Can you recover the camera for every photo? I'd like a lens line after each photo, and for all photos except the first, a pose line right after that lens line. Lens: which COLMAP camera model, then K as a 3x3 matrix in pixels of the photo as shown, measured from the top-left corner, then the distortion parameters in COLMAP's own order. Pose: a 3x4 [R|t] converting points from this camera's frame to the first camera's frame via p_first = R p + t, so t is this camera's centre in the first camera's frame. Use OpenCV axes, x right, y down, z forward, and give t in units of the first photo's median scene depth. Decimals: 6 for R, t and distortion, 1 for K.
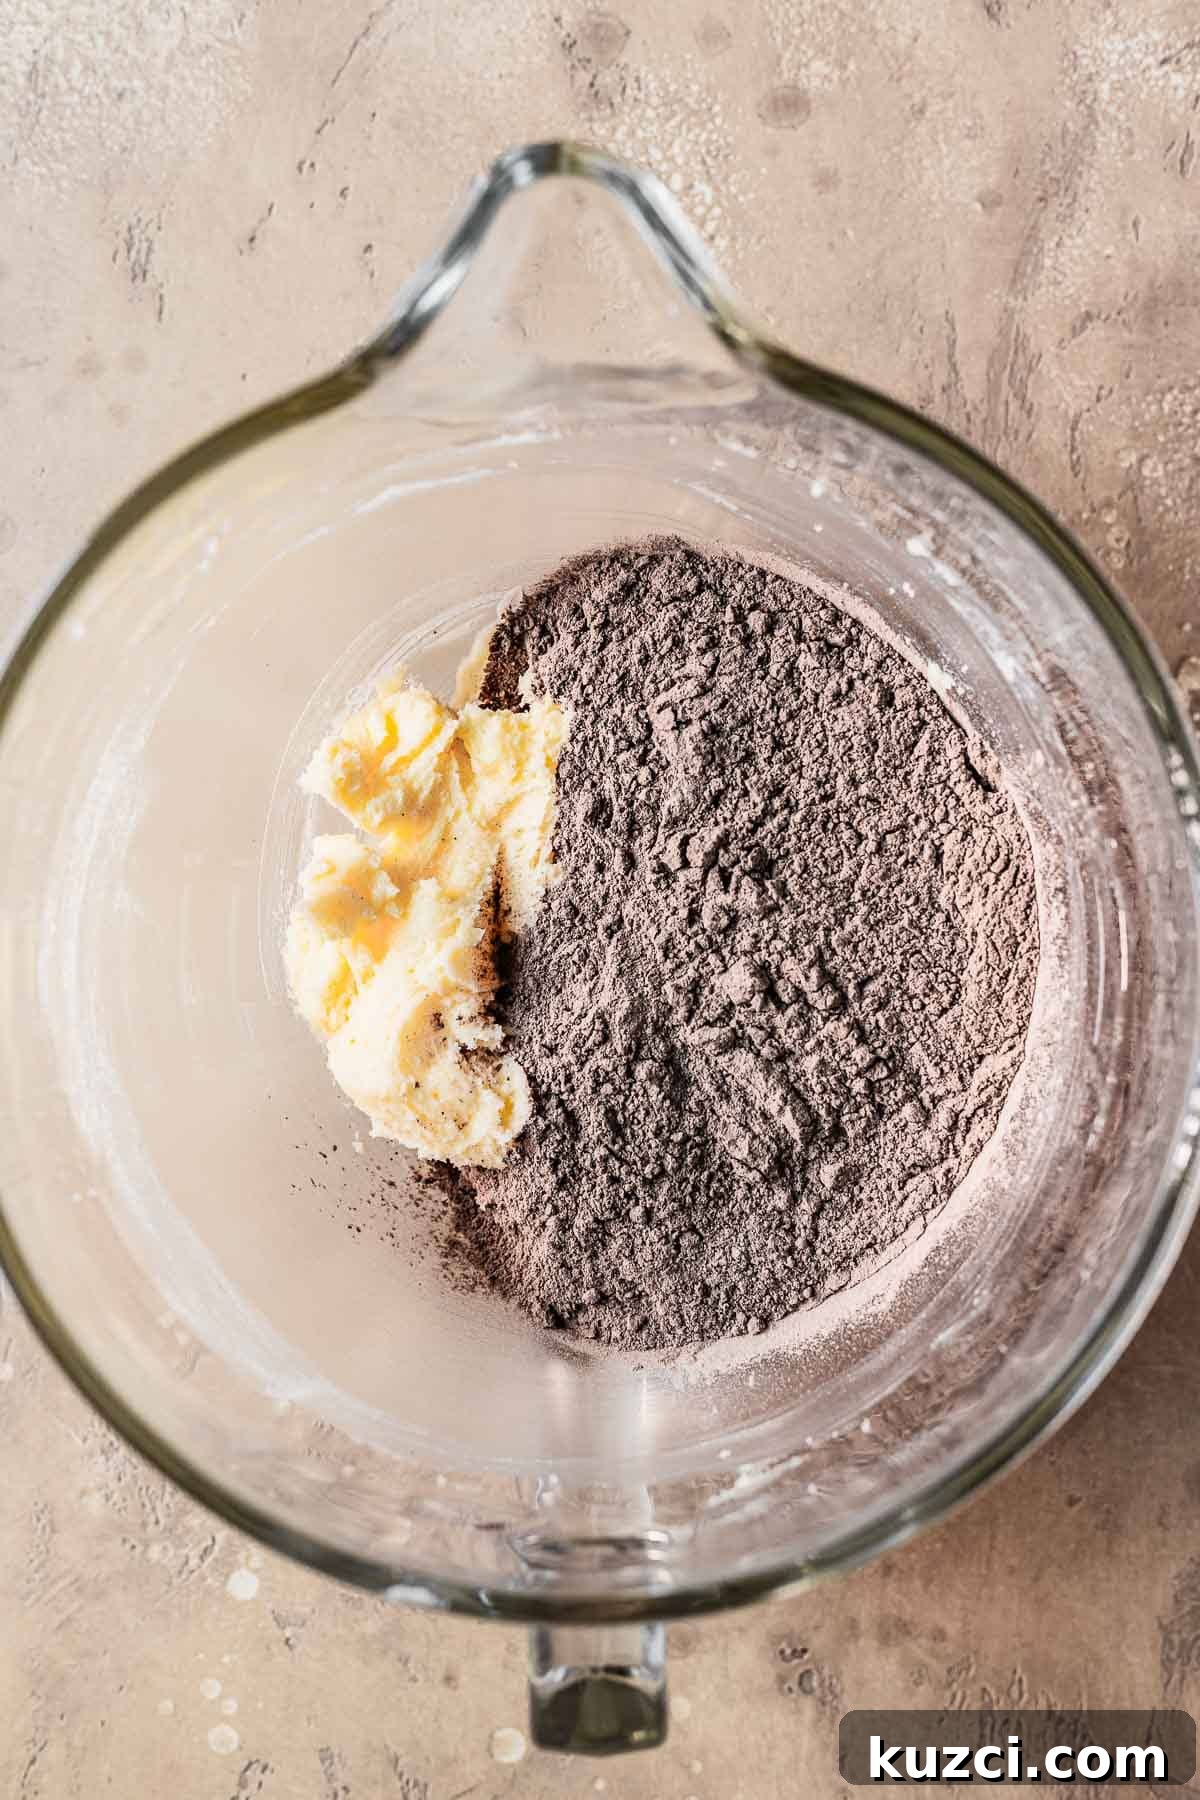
lens RADIAL K [[6254.2, 0, 567.6], [0, 6254.2, 910.4], [0, 0, 1]] dist [0.187663, 0.000000]
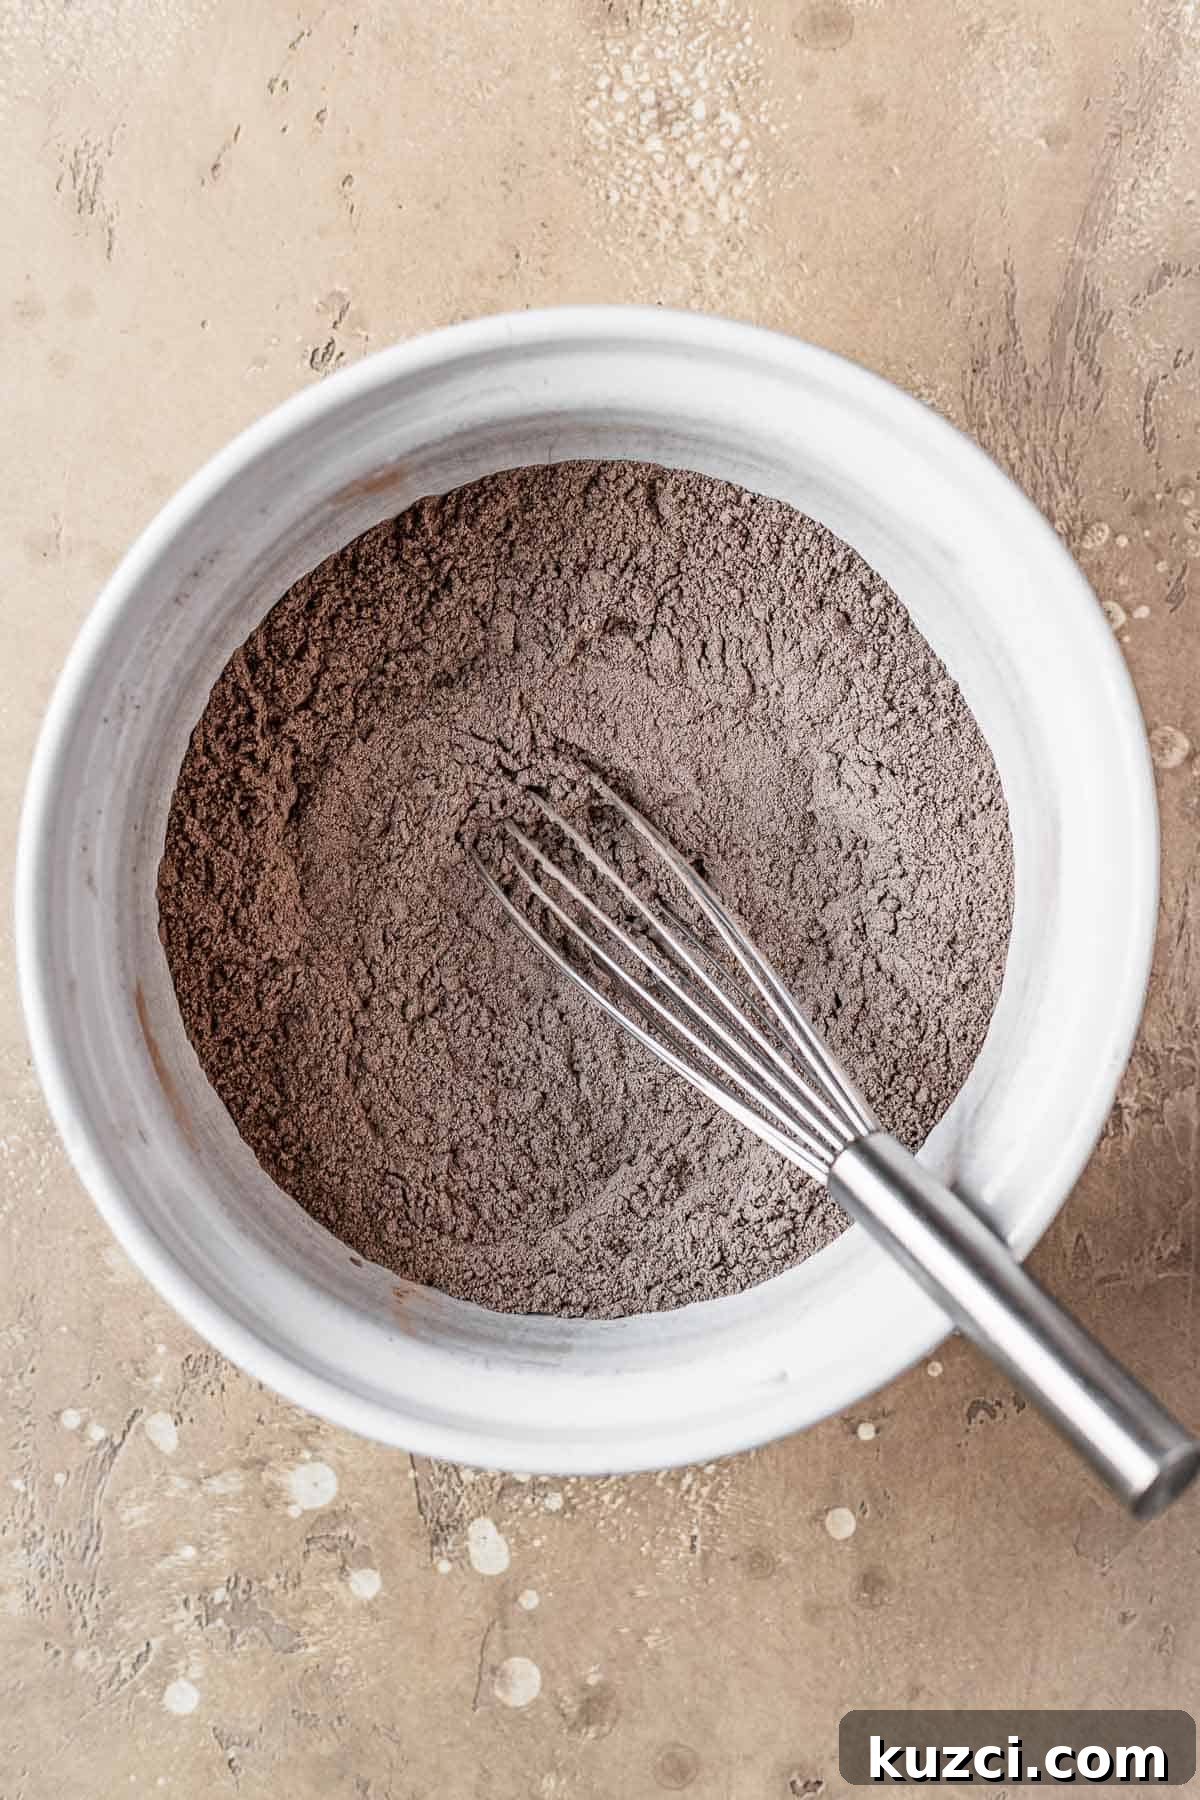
lens RADIAL K [[4798.7, 0, 599.6], [0, 4798.7, 916.6], [0, 0, 1]] dist [0.073705, 0.000000]
pose [[0.999864, 0.016039, -0.003717, 0.007691], [-0.016032, 0.999870, 0.001703, -0.004089], [0.003744, -0.001643, 0.999992, 0.326433]]
